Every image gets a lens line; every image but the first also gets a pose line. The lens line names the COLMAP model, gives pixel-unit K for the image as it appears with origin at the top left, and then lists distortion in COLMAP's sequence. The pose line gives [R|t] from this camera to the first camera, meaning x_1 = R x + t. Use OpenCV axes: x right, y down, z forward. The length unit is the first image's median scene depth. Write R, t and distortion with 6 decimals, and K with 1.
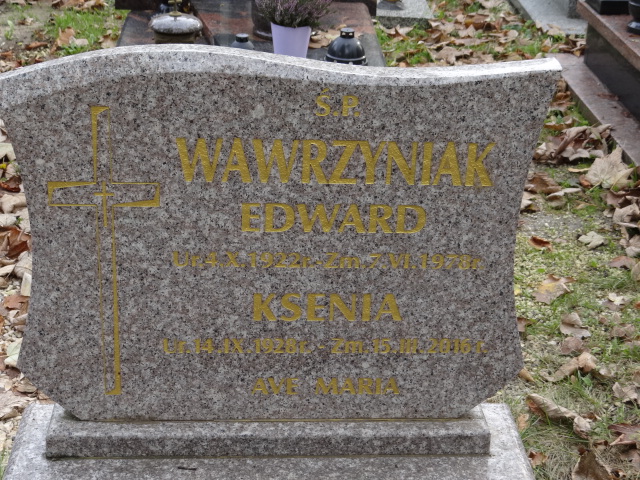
lens RADIAL K [[1168.3, 0, 319.4], [0, 1168.3, 240.6], [0, 0, 1]] dist [-0.012480, 0.000000]
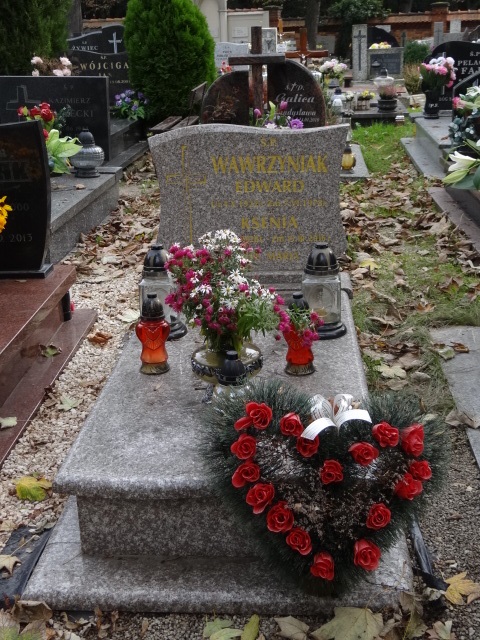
lens RADIAL K [[828.6, 0, 240.3], [0, 828.6, 319.2], [0, 0, 1]] dist [-0.024548, 0.000000]
pose [[0.991265, -0.020210, -0.130329, 0.185624], [0.007820, 0.995457, -0.094891, 0.461665], [0.131655, 0.093043, 0.986919, -0.861321]]
